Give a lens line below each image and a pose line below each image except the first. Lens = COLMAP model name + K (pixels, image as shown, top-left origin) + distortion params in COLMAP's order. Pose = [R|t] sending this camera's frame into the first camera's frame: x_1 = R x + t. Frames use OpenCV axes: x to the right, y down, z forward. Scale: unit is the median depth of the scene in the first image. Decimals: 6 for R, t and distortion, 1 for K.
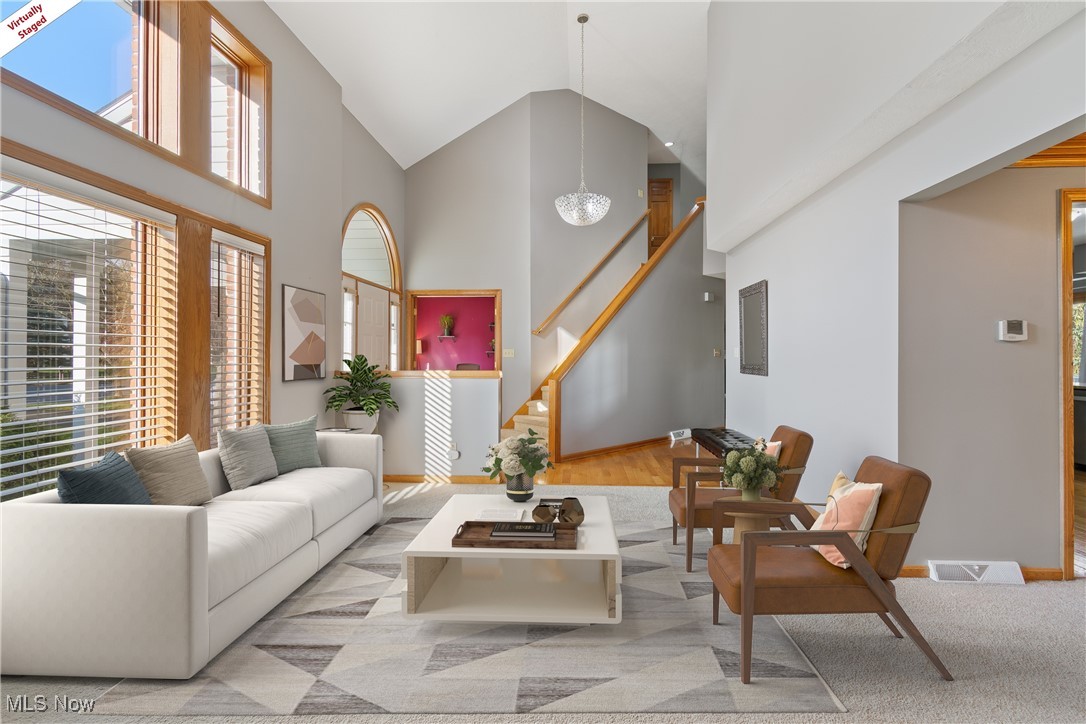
lens RADIAL K [[494.8, 0, 548.1], [0, 494.8, 355.6], [0, 0, 1]] dist [0.000161, 0.001190]
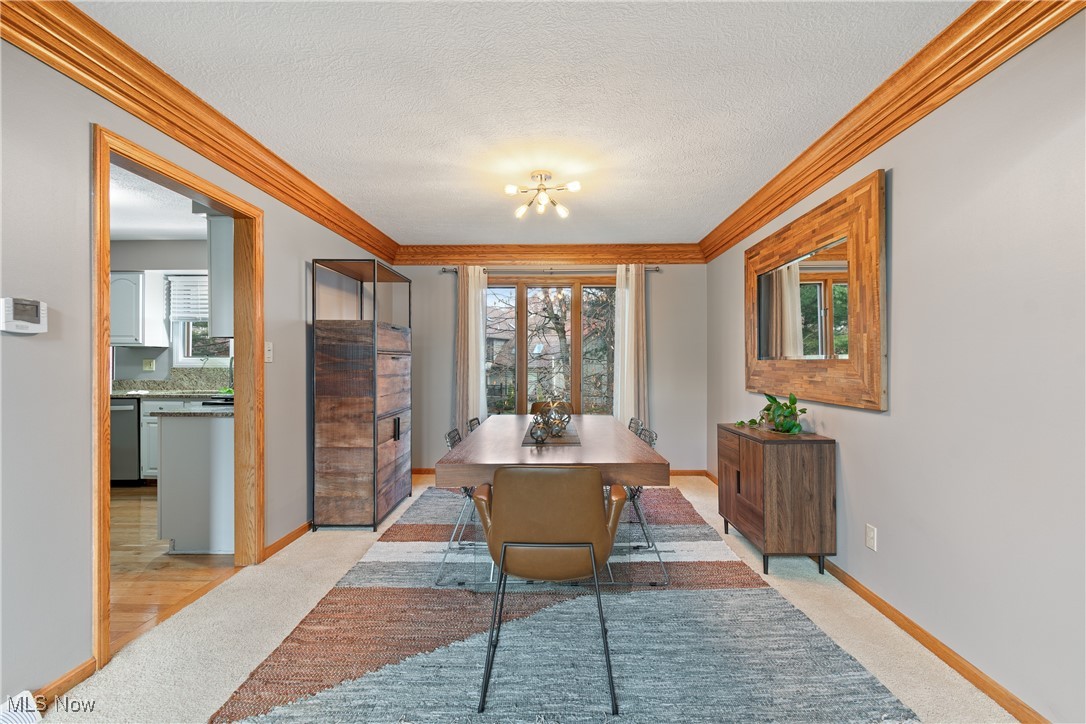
lens RADIAL K [[494.8, 0, 553.4], [0, 494.8, 366.5], [0, 0, 1]] dist [0.000161, 0.001190]
pose [[0.025096, 0.000777, 0.999685, 0.341701], [-0.003367, 0.999994, -0.000692, 0.012211], [-0.999679, -0.003349, 0.025099, 0.325355]]
